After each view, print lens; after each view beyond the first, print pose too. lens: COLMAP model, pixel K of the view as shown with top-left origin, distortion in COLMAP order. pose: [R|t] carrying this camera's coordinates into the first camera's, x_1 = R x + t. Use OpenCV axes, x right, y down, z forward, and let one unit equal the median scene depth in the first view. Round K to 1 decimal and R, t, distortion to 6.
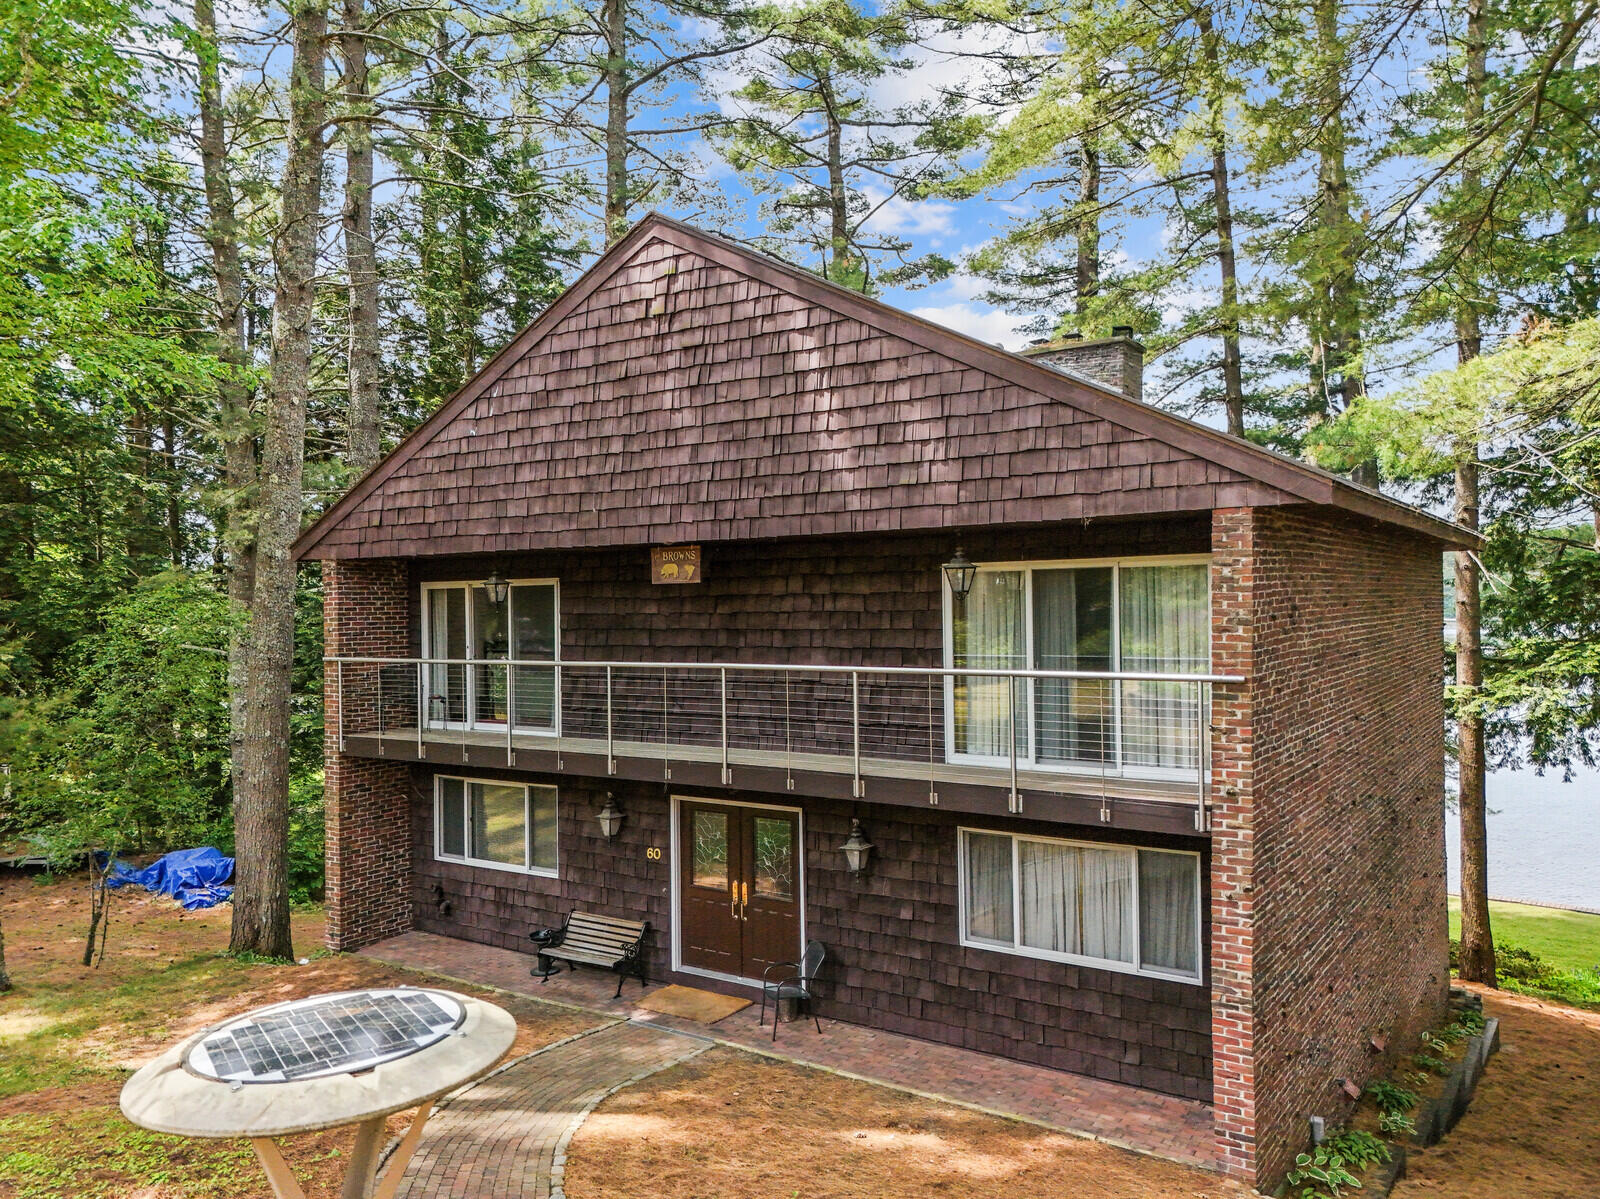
lens RADIAL K [[1191.6, 0, 800.2], [0, 1191.6, 611.4], [0, 0, 1]] dist [0.063225, -0.062672]
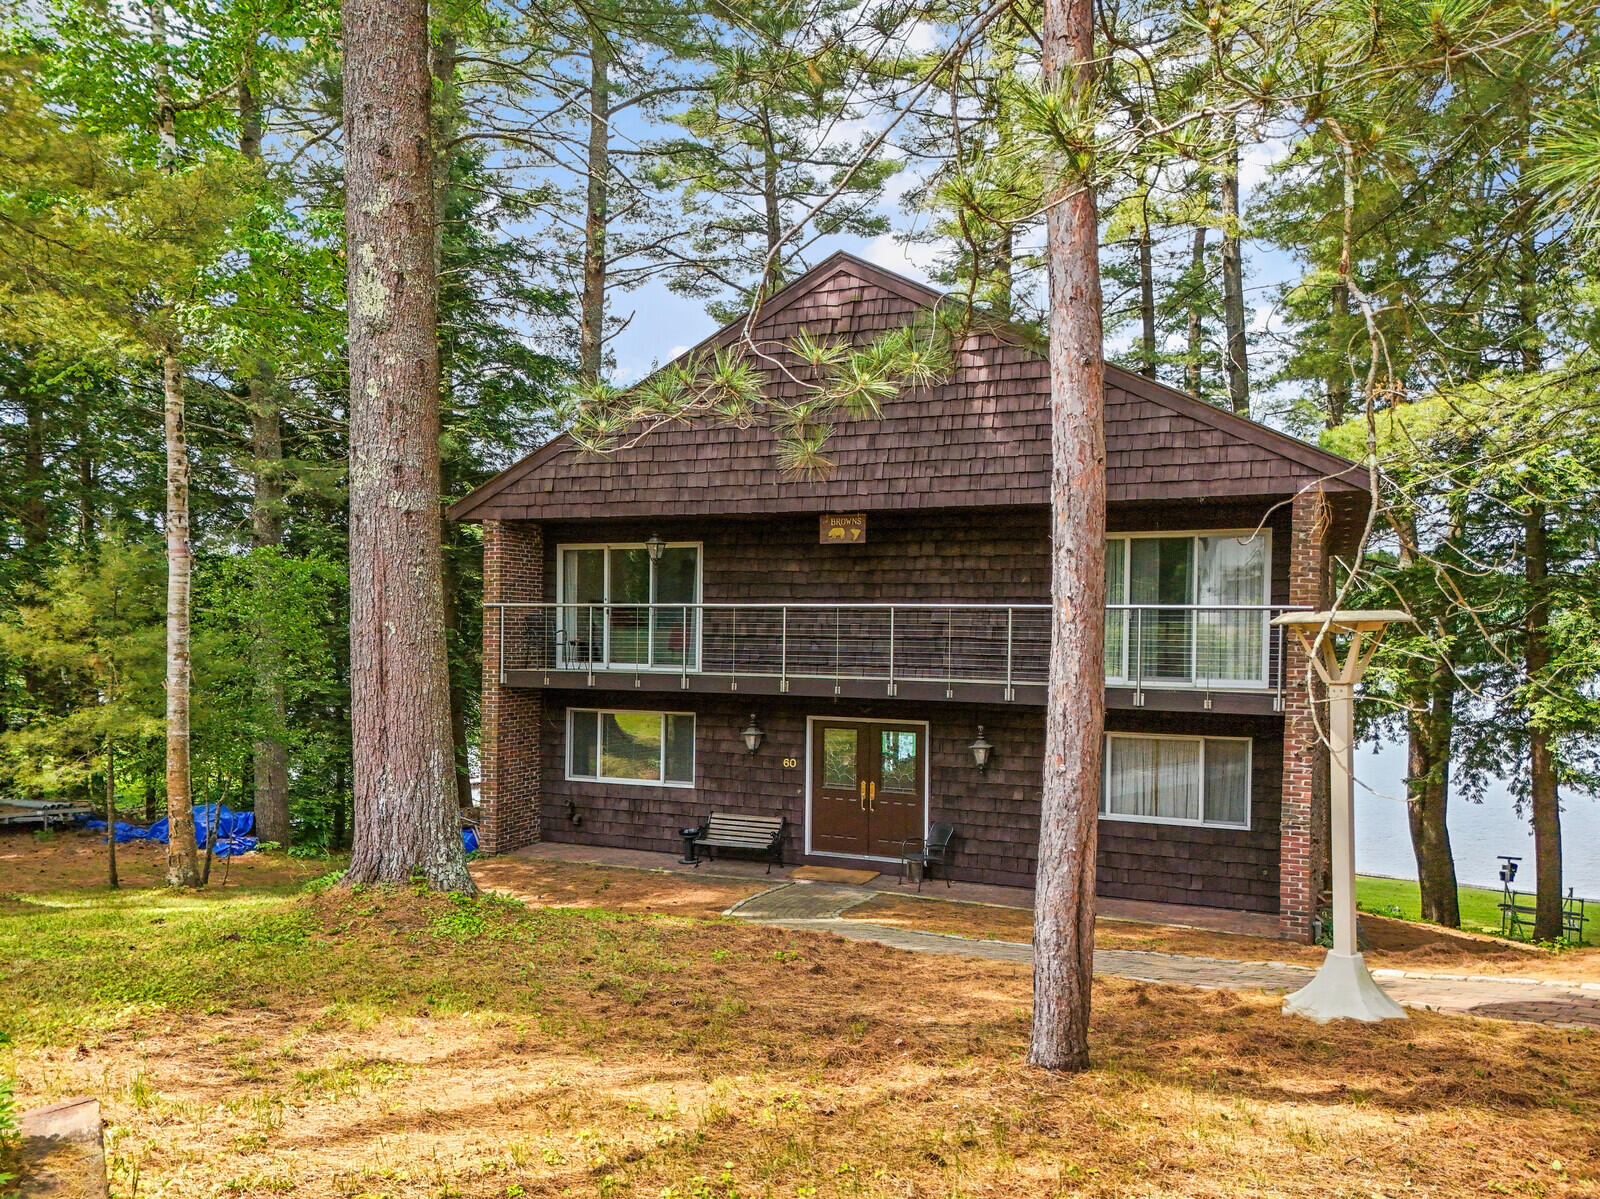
lens RADIAL K [[1209.6, 0, 804.7], [0, 1209.6, 652.6], [0, 0, 1]] dist [0.051449, 0.000388]
pose [[0.982715, 0.023171, 0.183671, -0.390791], [-0.025654, 0.999609, 0.011154, 0.082767], [-0.183341, -0.015673, 0.982925, -0.277675]]
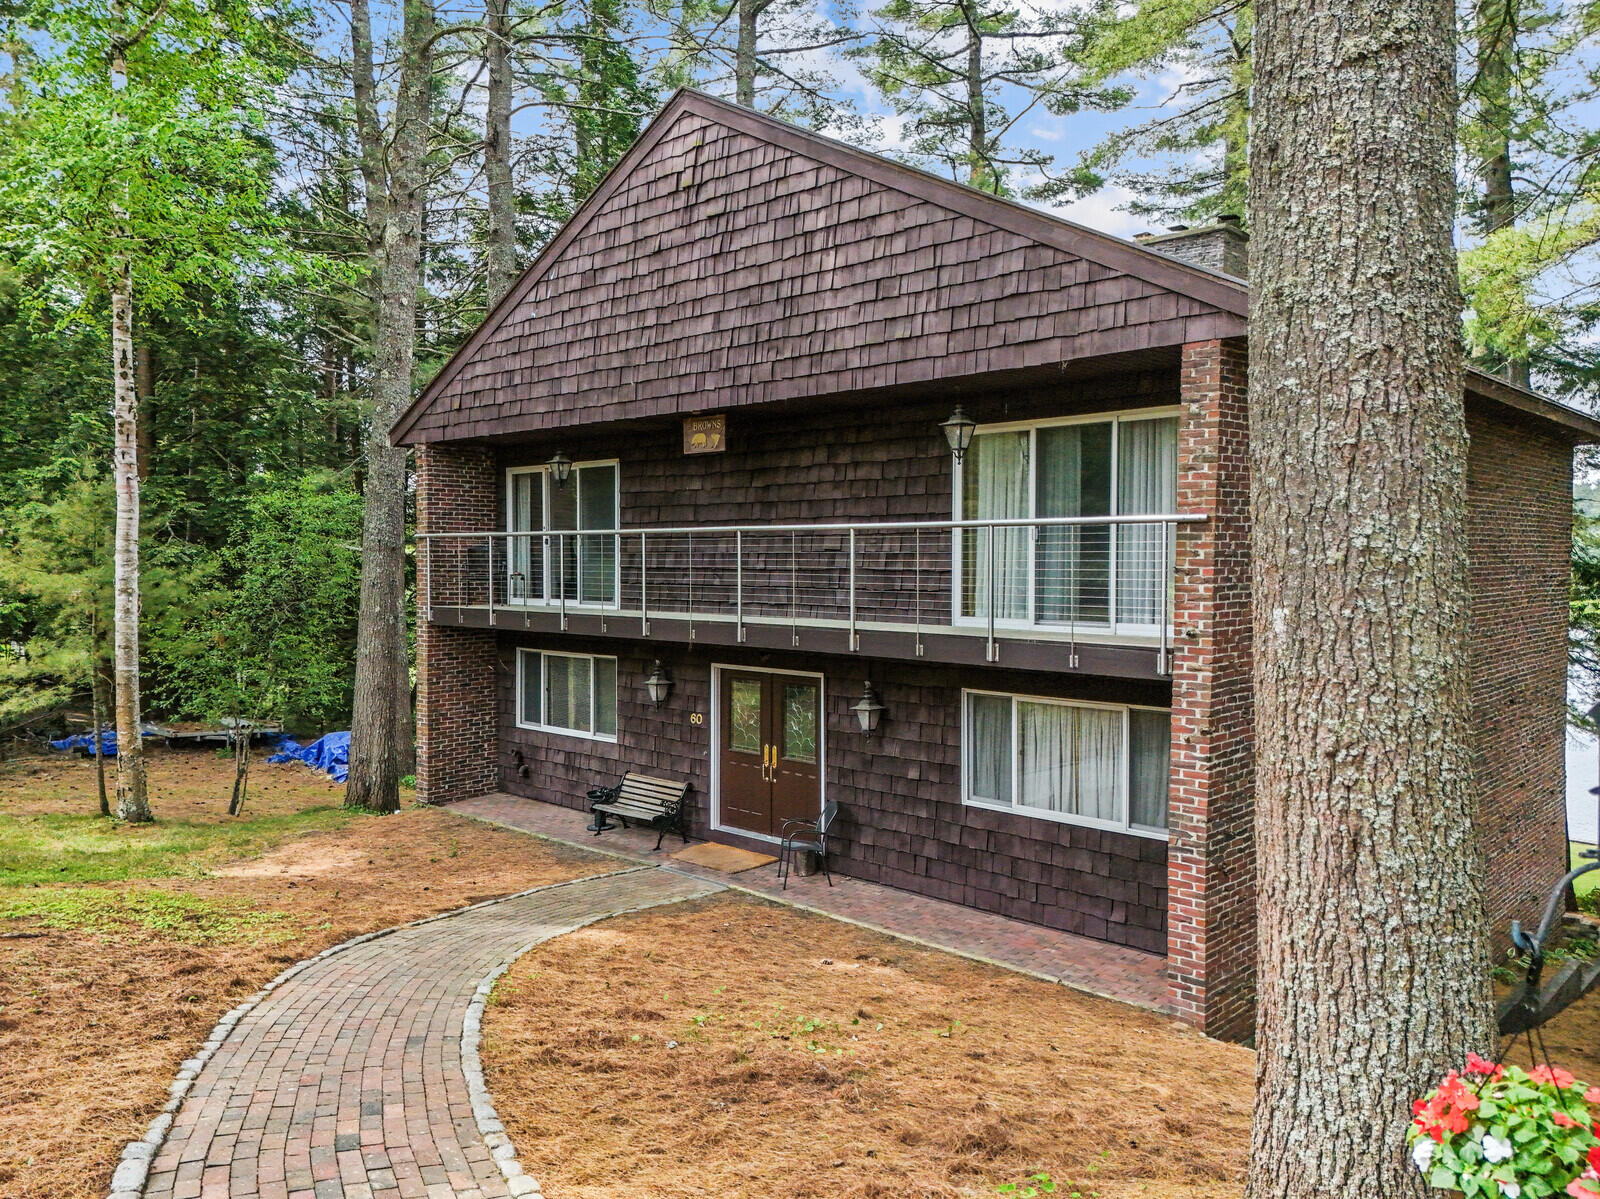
lens RADIAL K [[1184.0, 0, 800.0], [0, 1184.0, 599.5], [0, 0, 1]] dist [0.064036, -0.080800]
pose [[0.987353, 0.020884, -0.157157, 0.145877], [-0.015857, 0.999324, 0.033169, 0.071283], [0.157743, -0.030257, 0.987017, -0.006791]]
